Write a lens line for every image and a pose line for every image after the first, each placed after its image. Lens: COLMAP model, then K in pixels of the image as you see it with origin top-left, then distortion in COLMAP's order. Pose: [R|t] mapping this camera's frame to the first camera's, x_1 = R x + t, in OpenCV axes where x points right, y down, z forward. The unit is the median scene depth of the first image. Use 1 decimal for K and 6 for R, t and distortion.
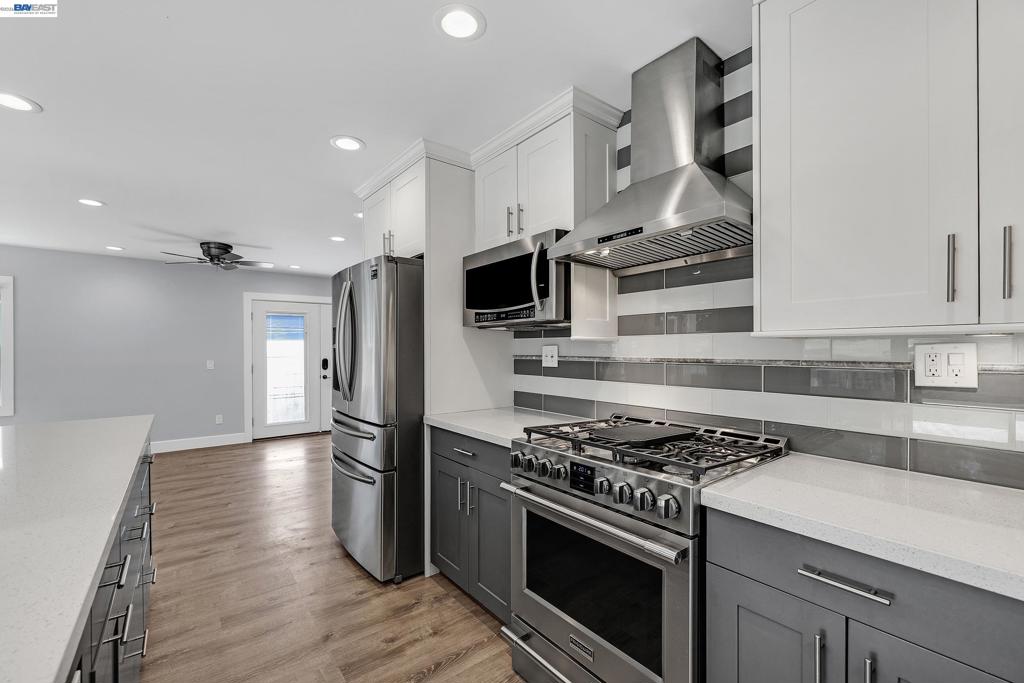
lens RADIAL K [[428.8, 0, 512.5], [0, 428.8, 349.4], [0, 0, 1]] dist [-0.002841, 0.000079]
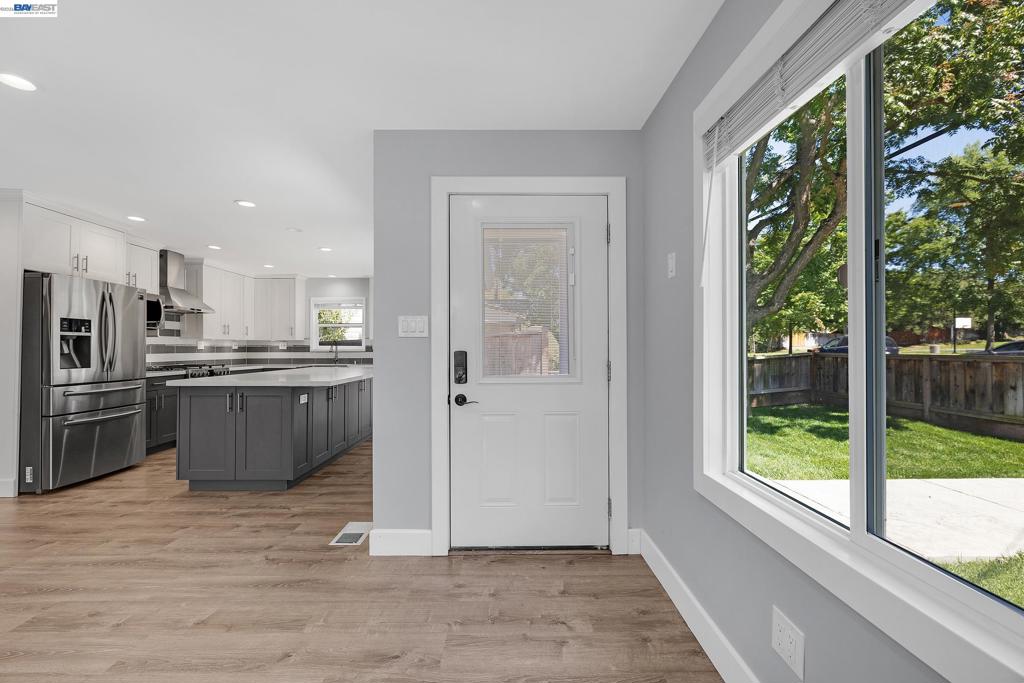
lens RADIAL K [[428.8, 0, 507.2], [0, 428.8, 344.3], [0, 0, 1]] dist [-0.002841, 0.000079]
pose [[-0.787325, 0.014225, 0.616374, -1.441862], [0.010005, 0.999897, -0.010295, 0.033252], [-0.616456, -0.001939, -0.787387, 0.791763]]
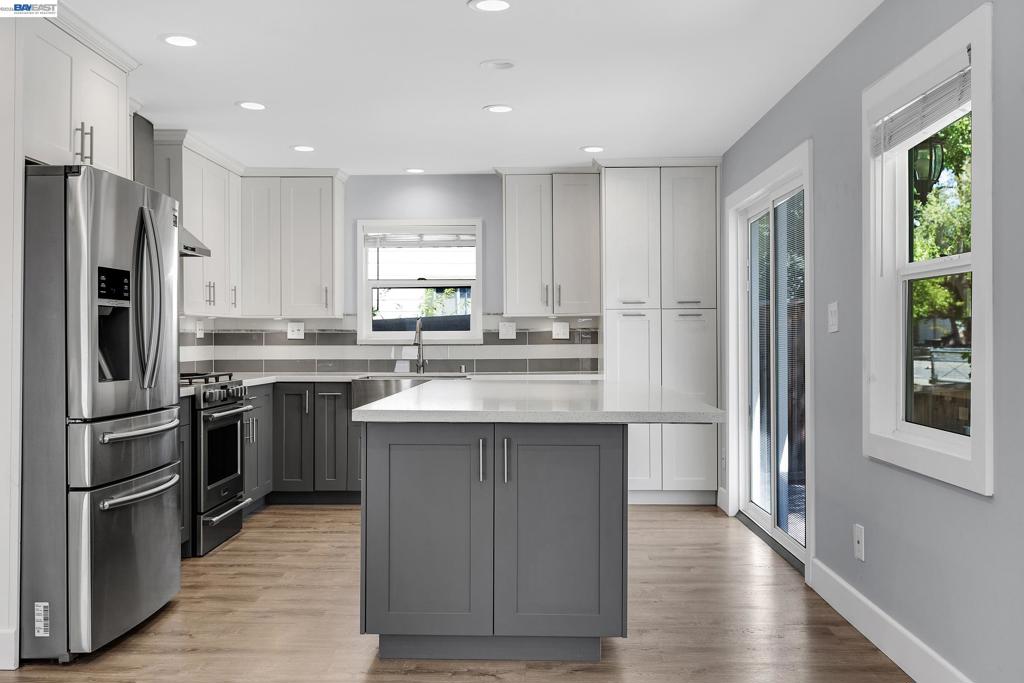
lens RADIAL K [[988.8, 0, 510.2], [0, 988.8, 339.7], [0, 0, 1]] dist [-0.009530, 0.000000]
pose [[-0.764444, 0.007431, 0.644647, -1.078548], [0.011416, 0.999933, 0.002011, 0.029141], [-0.644589, 0.008897, -0.764478, 1.083128]]
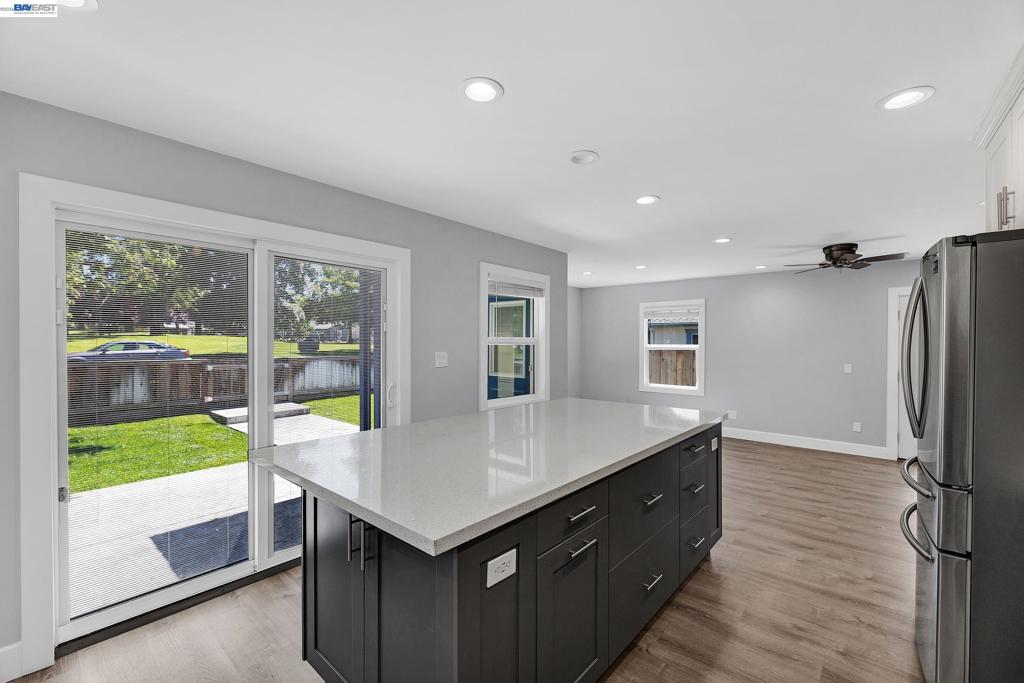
lens RADIAL K [[428.8, 0, 511.3], [0, 428.8, 341.2], [0, 0, 1]] dist [-0.002841, 0.000079]
pose [[0.189843, 0.000205, -0.981815, 0.128025], [-0.008956, 0.999959, -0.001523, -0.022983], [0.981774, 0.009082, 0.189837, 0.096708]]
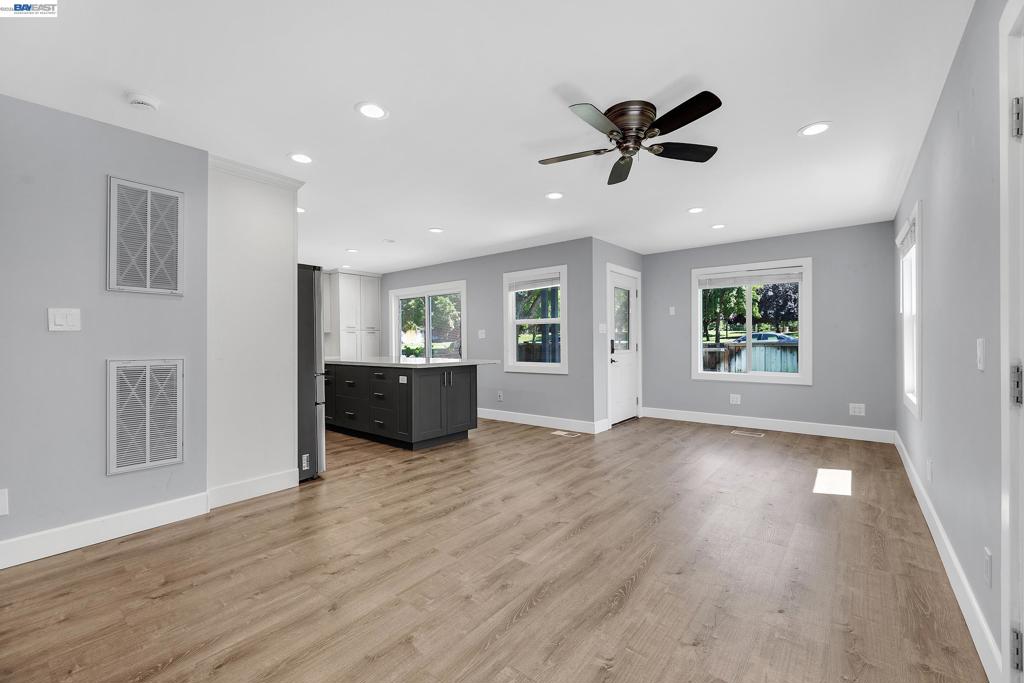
lens RADIAL K [[428.8, 0, 509.8], [0, 428.8, 339.1], [0, 0, 1]] dist [-0.002841, 0.000079]
pose [[-0.975270, 0.011479, -0.220718, -0.460707], [0.011327, 0.999934, 0.001955, 0.026876], [0.220726, -0.000594, -0.975336, 1.588312]]
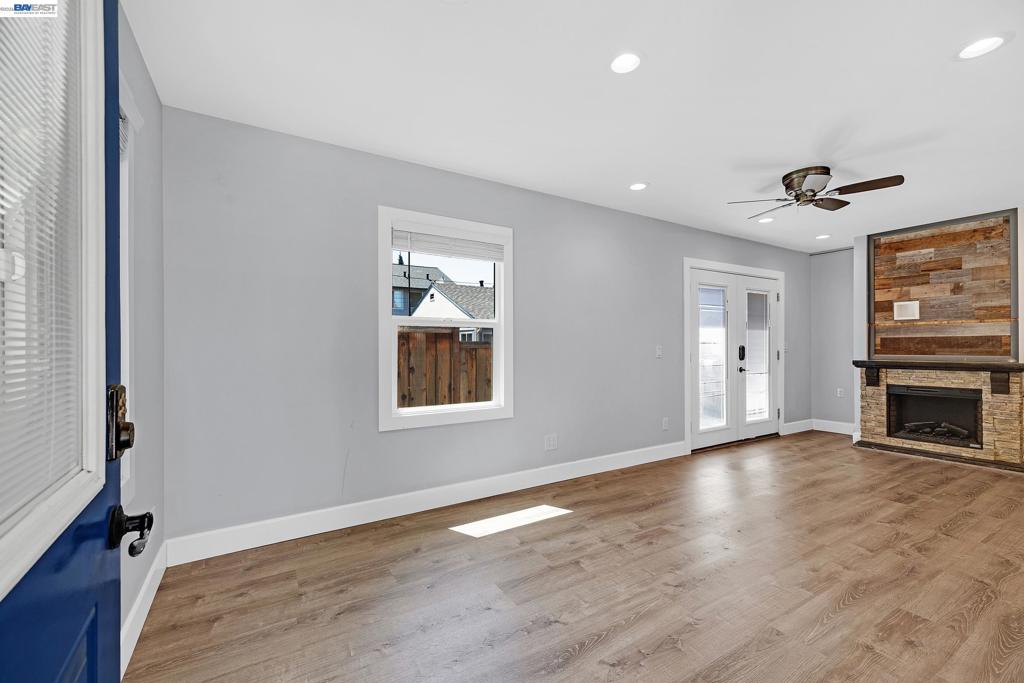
lens RADIAL K [[428.8, 0, 510.7], [0, 428.8, 344.0], [0, 0, 1]] dist [-0.002841, 0.000079]
pose [[0.992342, 0.002362, -0.123495, -1.153794], [-0.002308, 0.999997, 0.000583, 0.028830], [0.123496, -0.000294, 0.992345, 0.281615]]
